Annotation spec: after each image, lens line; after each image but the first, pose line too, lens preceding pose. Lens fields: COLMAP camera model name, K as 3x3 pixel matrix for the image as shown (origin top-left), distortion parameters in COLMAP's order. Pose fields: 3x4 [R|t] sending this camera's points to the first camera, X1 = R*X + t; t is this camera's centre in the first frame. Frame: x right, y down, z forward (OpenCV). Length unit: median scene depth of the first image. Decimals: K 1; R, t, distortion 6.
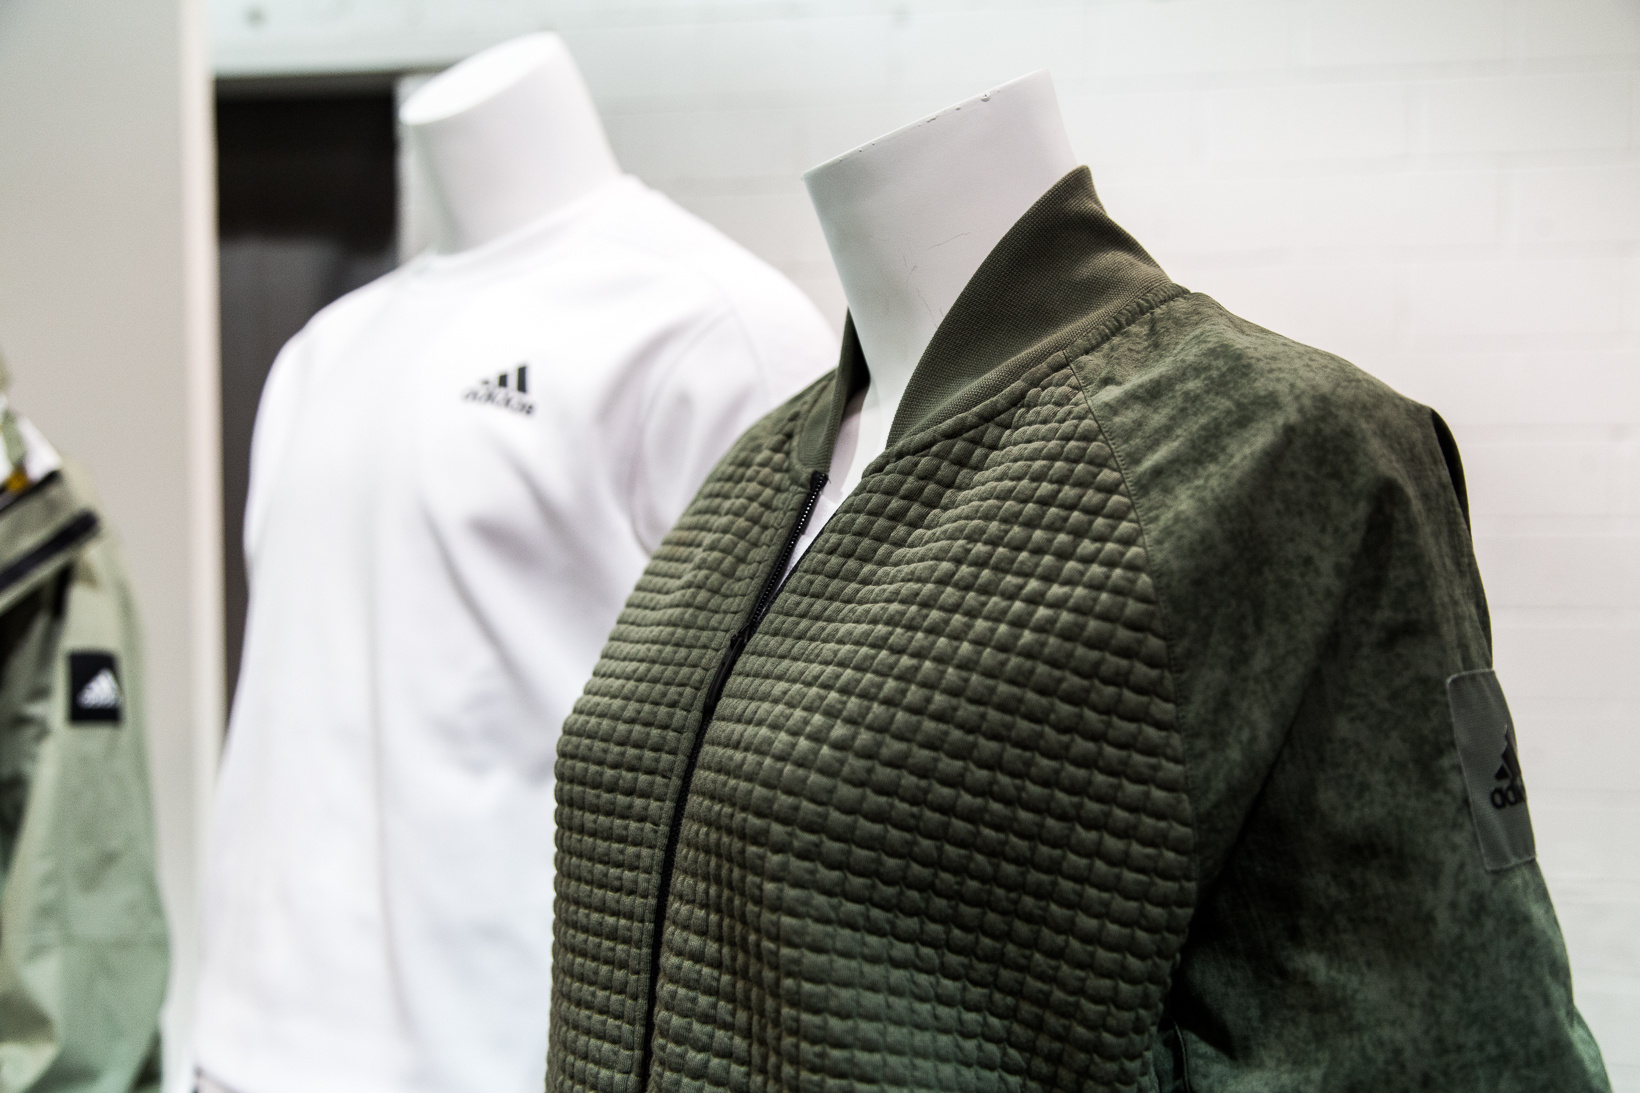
lens RADIAL K [[1662.6, 0, 819.1], [0, 1662.6, 541.0], [0, 0, 1]] dist [0.006620, 0.000000]
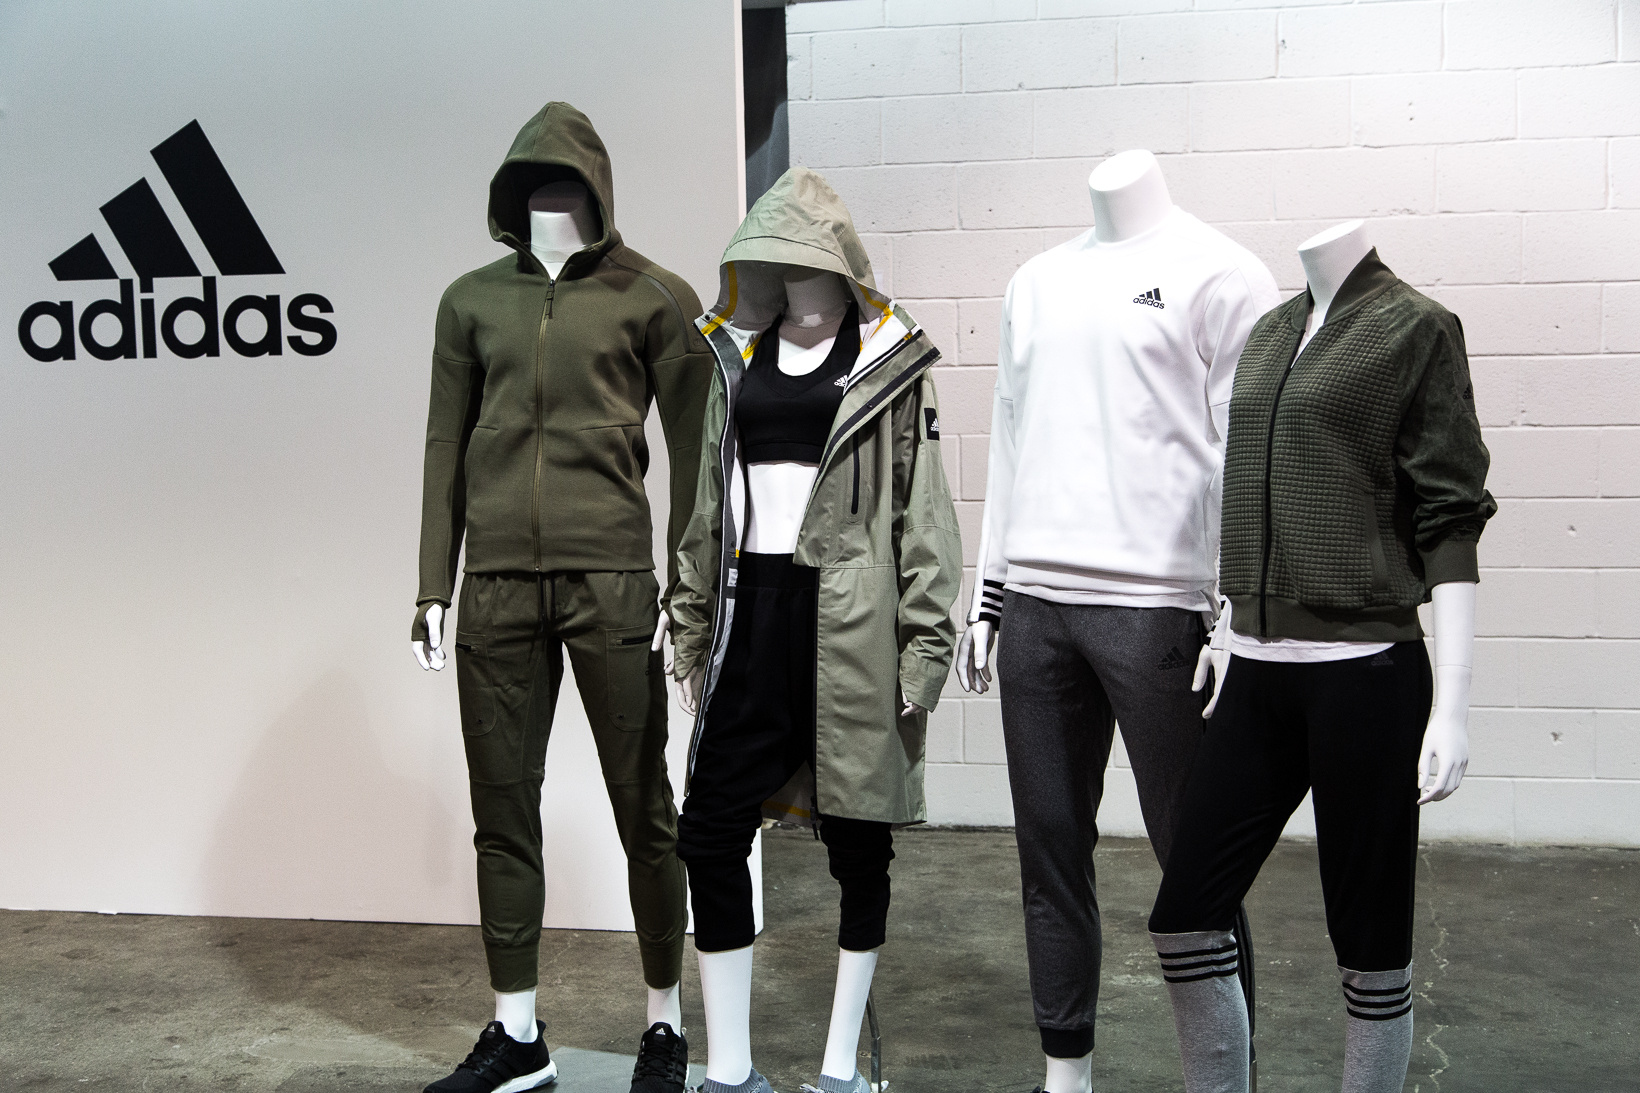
lens RADIAL K [[2220.7, 0, 817.8], [0, 2220.7, 555.5], [0, 0, 1]] dist [0.033631, 0.000000]
pose [[0.997719, -0.008464, -0.066972, -0.868629], [0.013037, 0.997589, 0.068156, 0.127752], [0.066234, -0.068874, 0.995424, -4.702685]]
